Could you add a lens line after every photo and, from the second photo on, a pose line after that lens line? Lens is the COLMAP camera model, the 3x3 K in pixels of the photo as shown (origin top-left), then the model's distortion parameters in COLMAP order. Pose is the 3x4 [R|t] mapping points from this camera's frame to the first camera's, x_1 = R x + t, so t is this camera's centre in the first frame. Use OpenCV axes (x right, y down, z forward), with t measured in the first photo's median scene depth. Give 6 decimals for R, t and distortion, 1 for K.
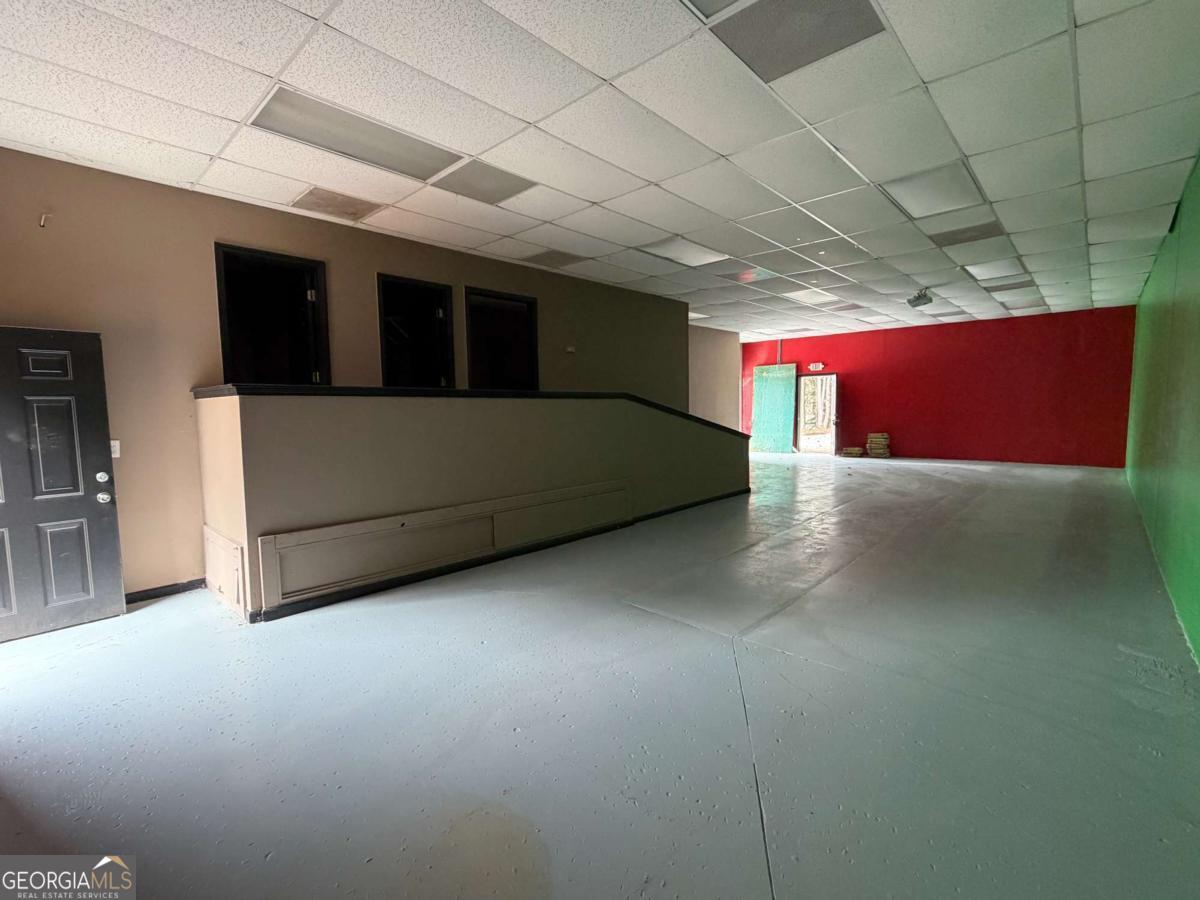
lens RADIAL K [[536.6, 0, 623.2], [0, 536.6, 452.2], [0, 0, 1]] dist [-0.000253, 0.000038]
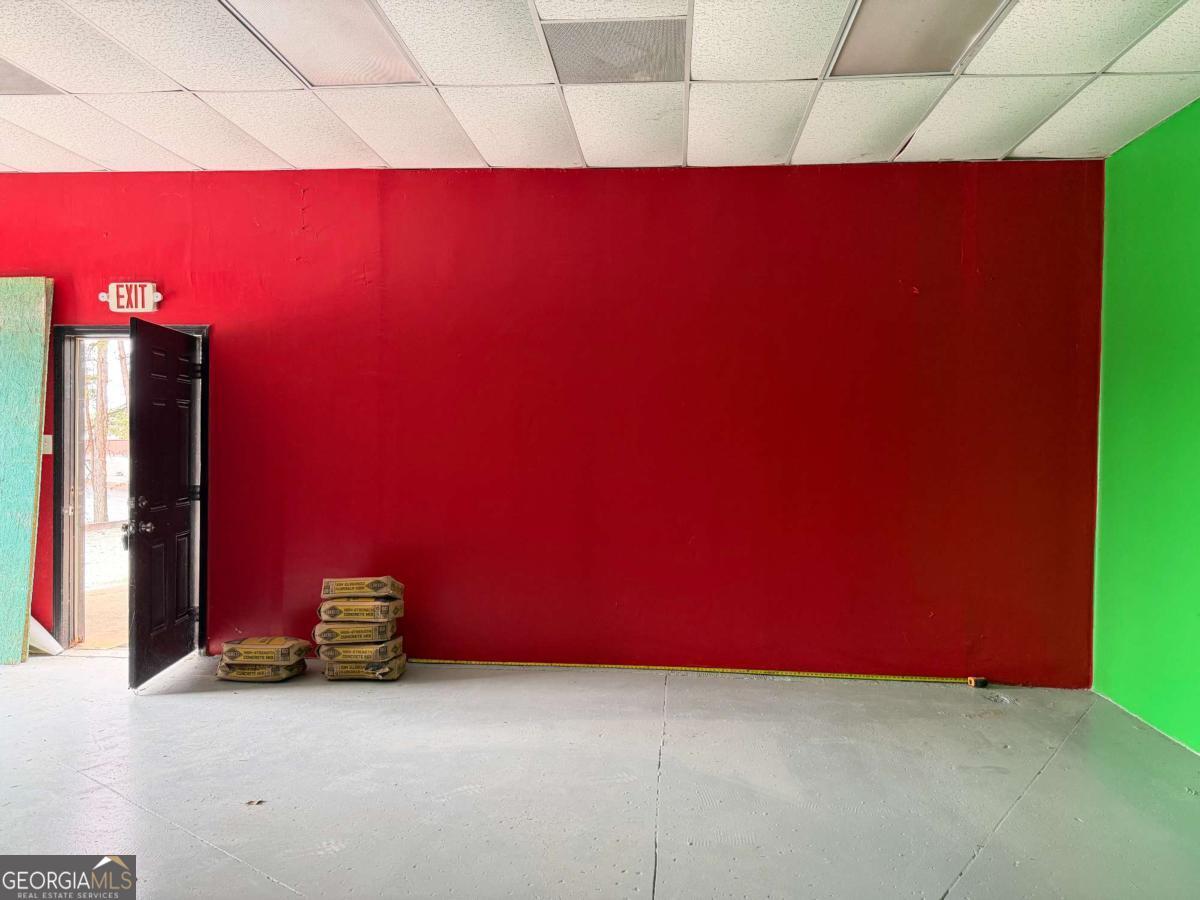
lens RADIAL K [[885.3, 0, 621.3], [0, 885.3, 446.1], [0, 0, 1]] dist [0.066308, -0.113857]
pose [[0.812624, 0.022899, 0.582338, 0.303273], [0.021586, 0.997359, -0.069341, -0.058085], [-0.582388, 0.068919, 0.809984, 0.541236]]
